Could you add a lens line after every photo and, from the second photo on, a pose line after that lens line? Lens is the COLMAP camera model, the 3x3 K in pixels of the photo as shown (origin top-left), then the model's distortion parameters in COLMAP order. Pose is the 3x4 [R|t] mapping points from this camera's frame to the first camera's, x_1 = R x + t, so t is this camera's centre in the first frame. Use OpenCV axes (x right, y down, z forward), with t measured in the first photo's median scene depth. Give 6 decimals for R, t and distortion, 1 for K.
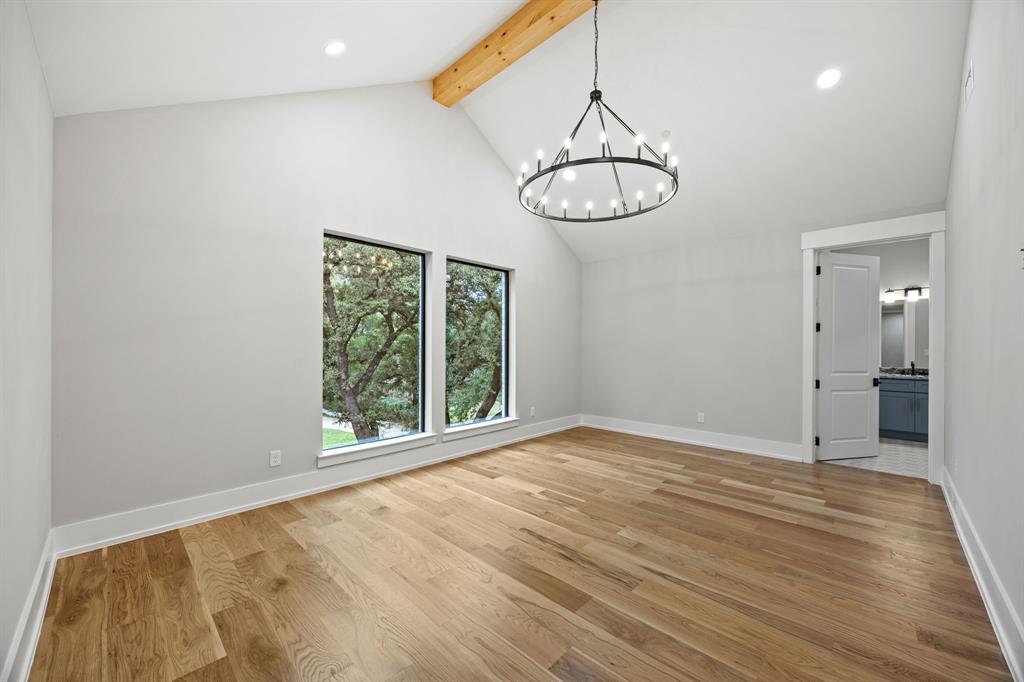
lens RADIAL K [[393.5, 0, 516.3], [0, 393.5, 344.8], [0, 0, 1]] dist [-0.003576, 0.000405]
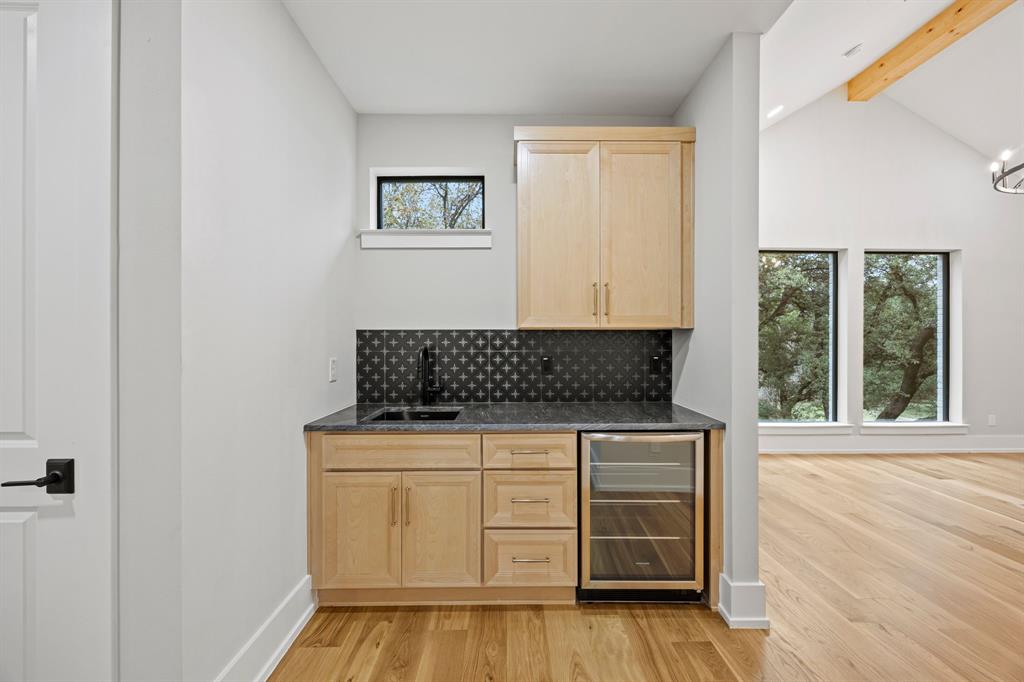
lens RADIAL K [[393.5, 0, 511.2], [0, 393.5, 338.7], [0, 0, 1]] dist [-0.003576, 0.000405]
pose [[0.697782, -0.000376, -0.716310, -0.085940], [0.001769, 0.999998, 0.001199, -0.002110], [0.716308, -0.002104, 0.697781, -0.334987]]
